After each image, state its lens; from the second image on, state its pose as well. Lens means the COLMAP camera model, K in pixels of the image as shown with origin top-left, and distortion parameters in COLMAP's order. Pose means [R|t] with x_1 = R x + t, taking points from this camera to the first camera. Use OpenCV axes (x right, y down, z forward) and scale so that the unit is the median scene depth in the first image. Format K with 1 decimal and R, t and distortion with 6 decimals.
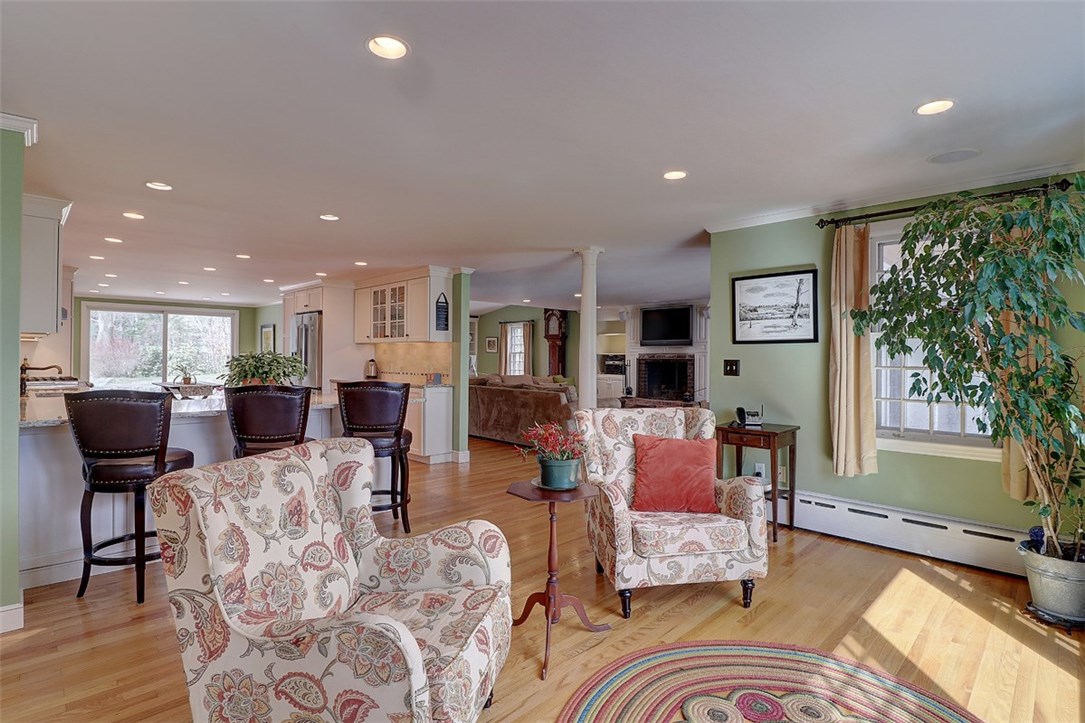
lens RADIAL K [[536.4, 0, 542.5], [0, 536.4, 361.5], [0, 0, 1]] dist [0.000375, 0.000005]
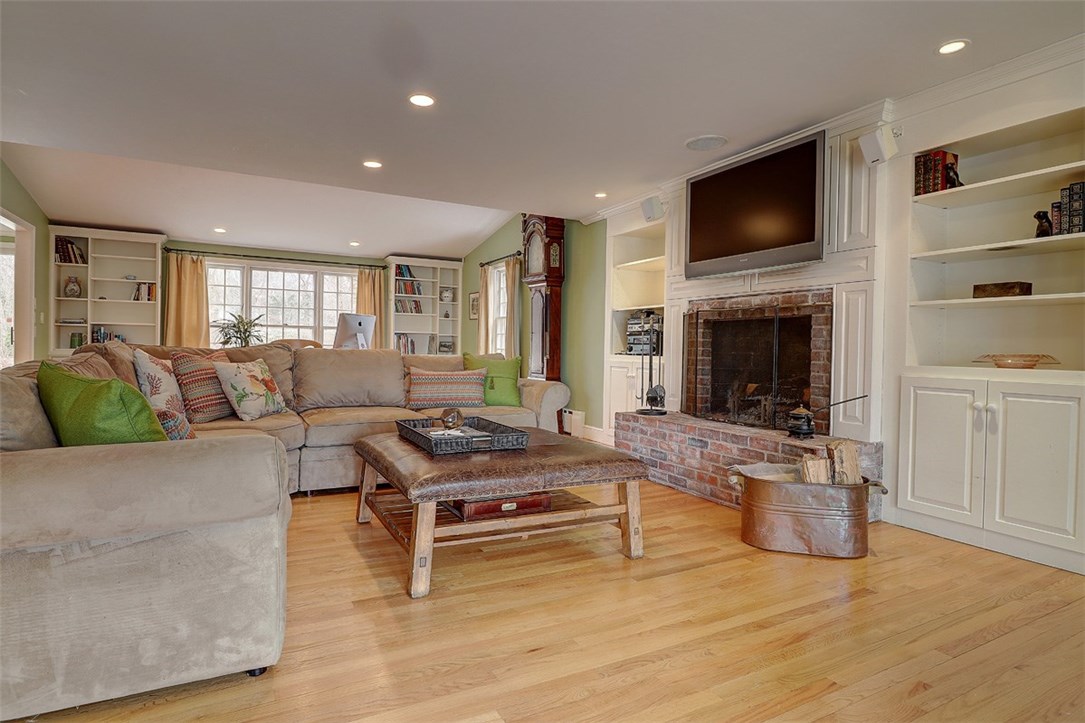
lens RADIAL K [[579.8, 0, 542.5], [0, 579.8, 361.5], [0, 0, 1]] dist [-0.001439, -0.000110]
pose [[0.956804, 0.018143, -0.290168, 0.199855], [-0.015203, 0.999808, 0.012381, 0.025525], [0.290337, -0.007434, 0.956896, 0.564097]]
